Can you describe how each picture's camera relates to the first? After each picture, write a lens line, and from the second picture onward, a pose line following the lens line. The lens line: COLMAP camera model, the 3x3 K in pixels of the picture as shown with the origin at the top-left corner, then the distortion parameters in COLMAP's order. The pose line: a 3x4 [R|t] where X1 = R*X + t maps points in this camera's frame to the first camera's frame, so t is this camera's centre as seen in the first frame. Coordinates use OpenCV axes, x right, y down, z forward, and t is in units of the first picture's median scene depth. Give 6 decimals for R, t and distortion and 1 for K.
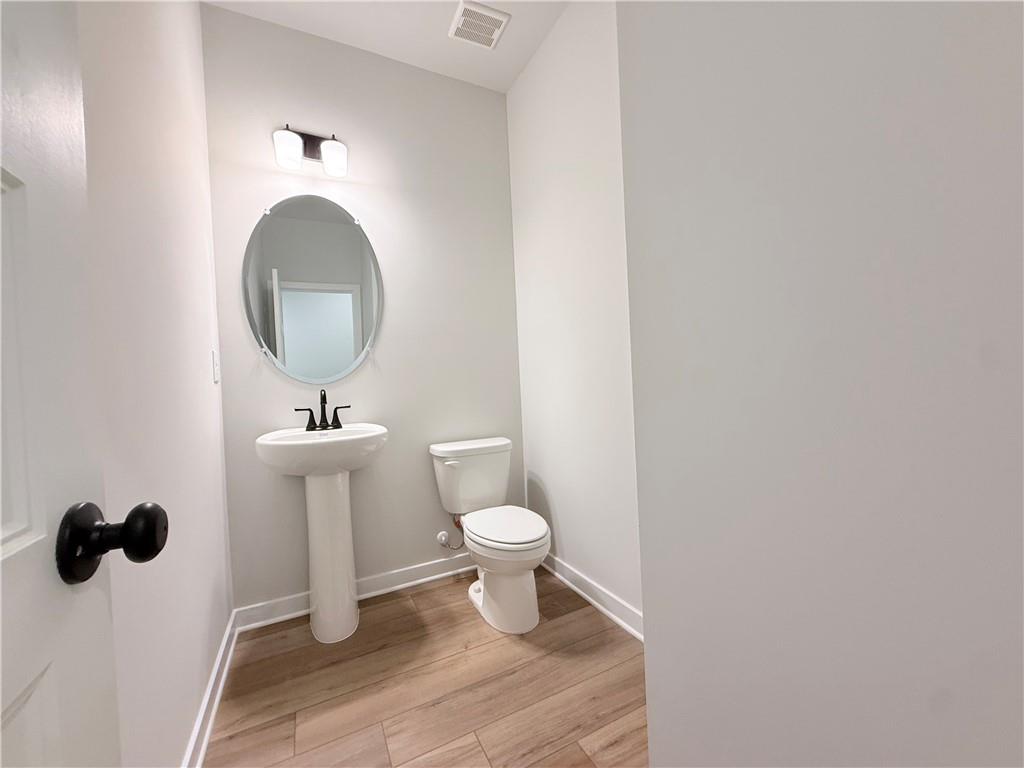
lens RADIAL K [[406.3, 0, 510.3], [0, 406.3, 384.0], [0, 0, 1]] dist [-0.001632, -0.000091]
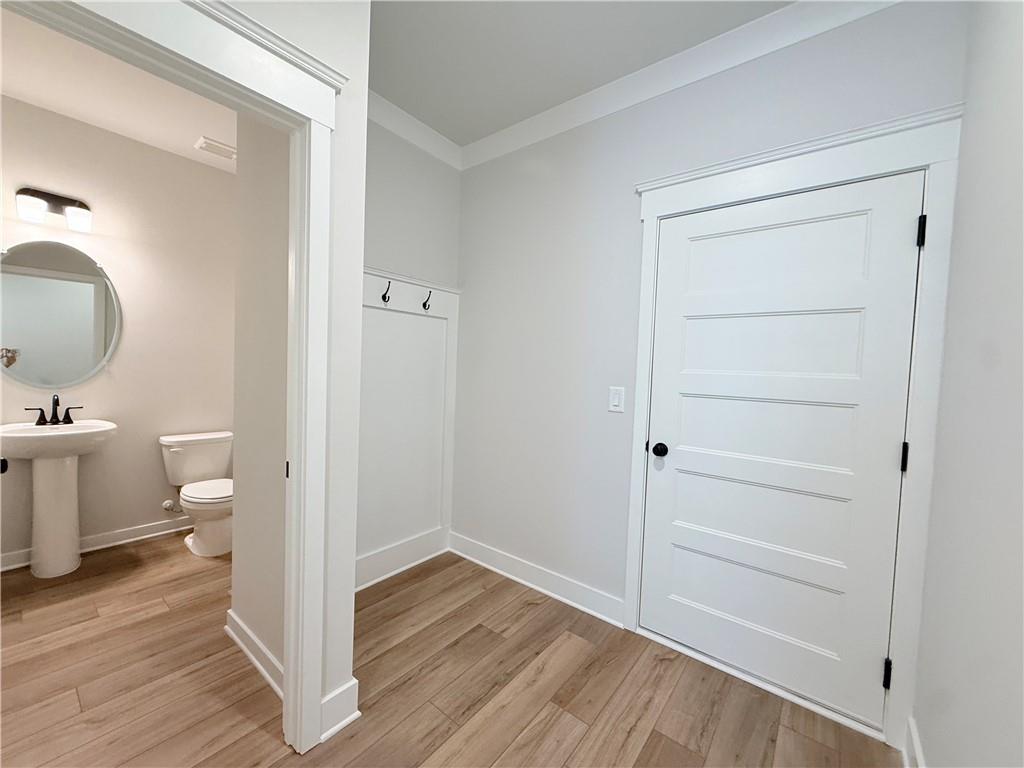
lens RADIAL K [[406.3, 0, 510.3], [0, 406.3, 384.0], [0, 0, 1]] dist [-0.001632, -0.000091]
pose [[0.906321, 0.065454, 0.417491, 0.320084], [-0.075568, 0.997111, 0.007723, -0.138904], [-0.415779, -0.038548, 0.908648, -0.795739]]
